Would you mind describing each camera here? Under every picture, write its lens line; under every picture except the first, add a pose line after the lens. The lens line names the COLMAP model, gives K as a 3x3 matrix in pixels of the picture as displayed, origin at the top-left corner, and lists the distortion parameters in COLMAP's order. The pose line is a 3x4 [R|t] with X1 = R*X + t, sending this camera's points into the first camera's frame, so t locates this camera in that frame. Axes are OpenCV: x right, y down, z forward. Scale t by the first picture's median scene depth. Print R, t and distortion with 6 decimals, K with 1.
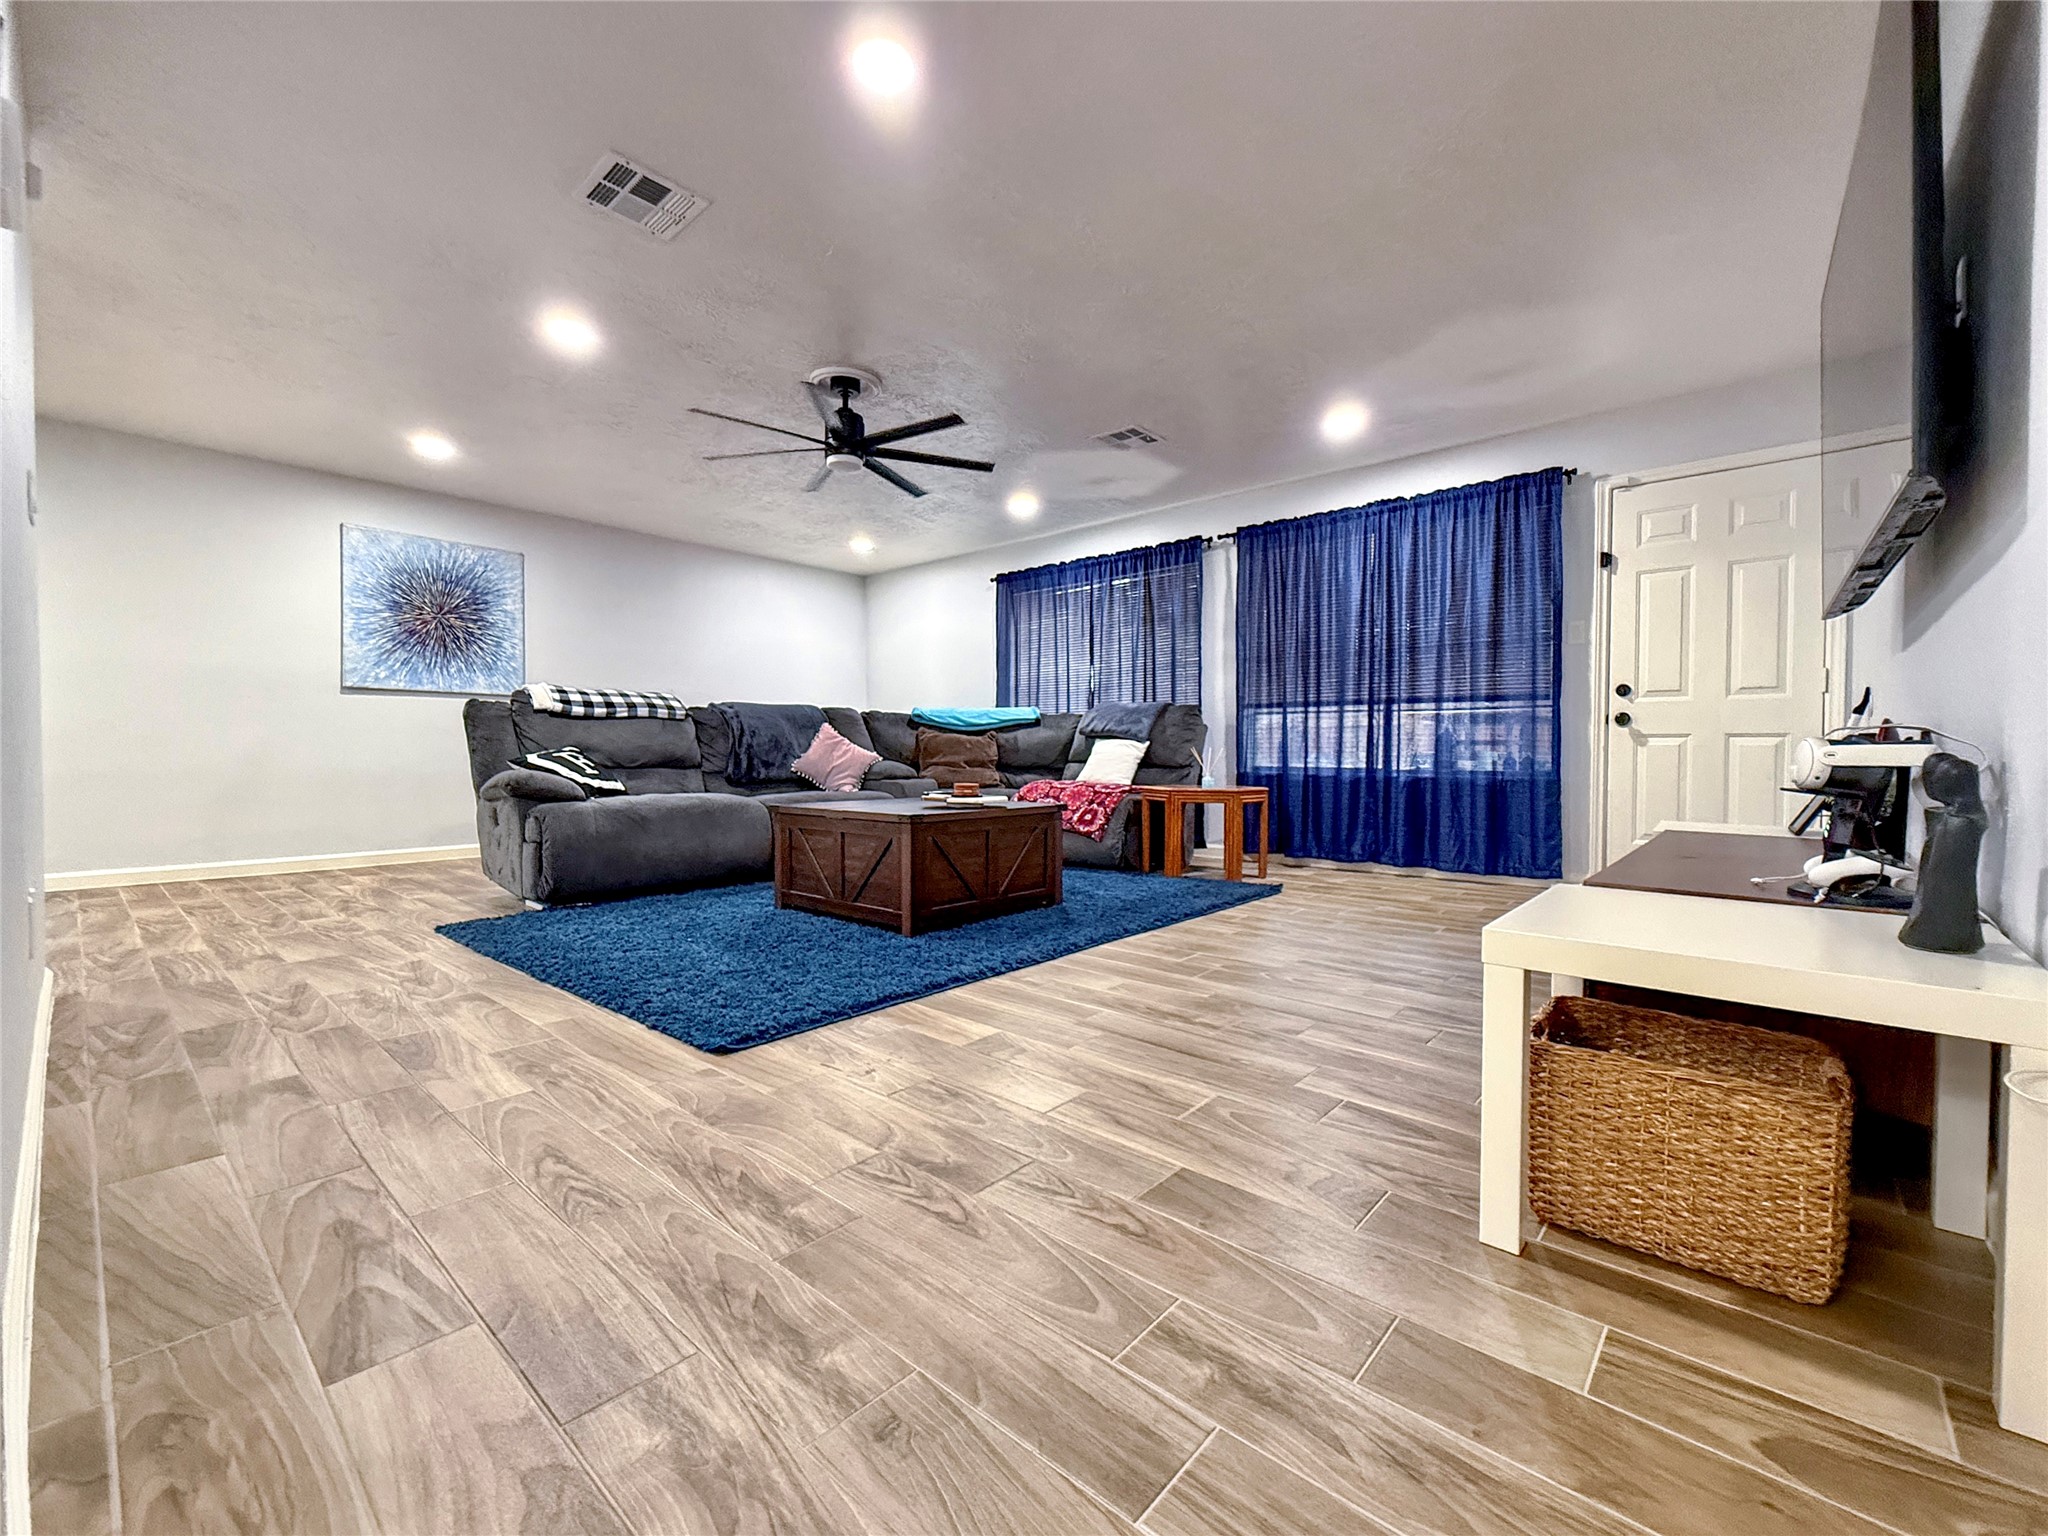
lens RADIAL K [[849.7, 0, 1024.0], [0, 849.7, 768.0], [0, 0, 1]] dist [0.001894, 0.000186]
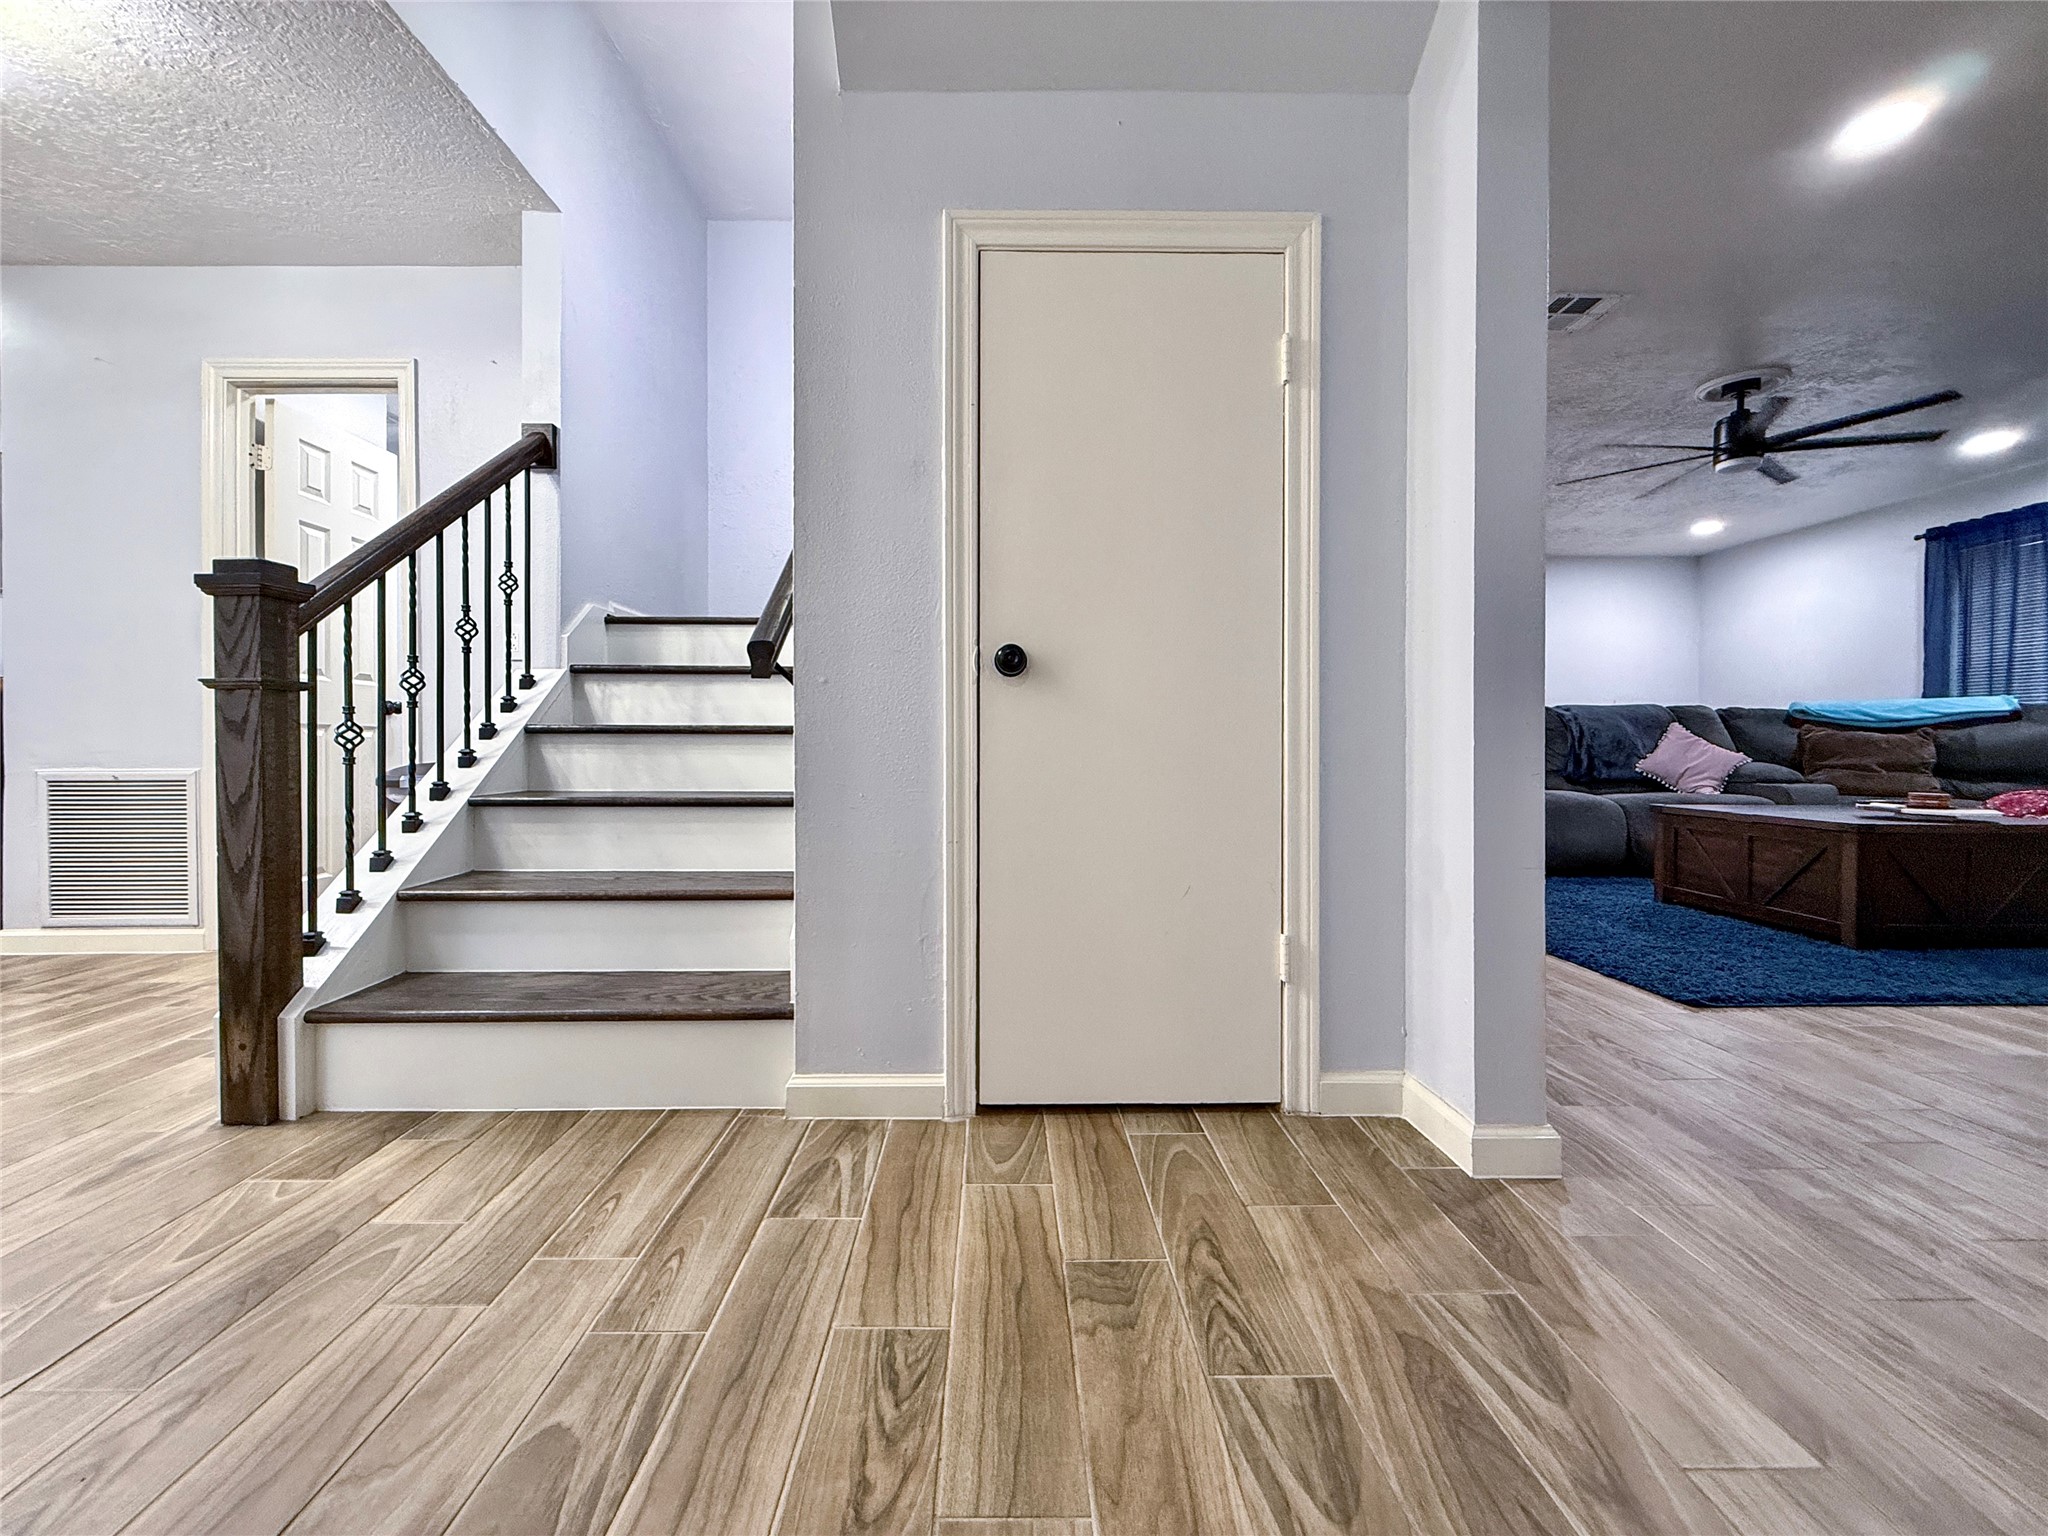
lens RADIAL K [[813.5, 0, 1017.7], [0, 813.5, 755.7], [0, 0, 1]] dist [-0.000509, 0.000204]
pose [[0.673677, 0.010591, -0.738950, -0.053596], [-0.013789, 0.999903, 0.001761, -0.006583], [0.738897, 0.009003, 0.673758, -0.193969]]
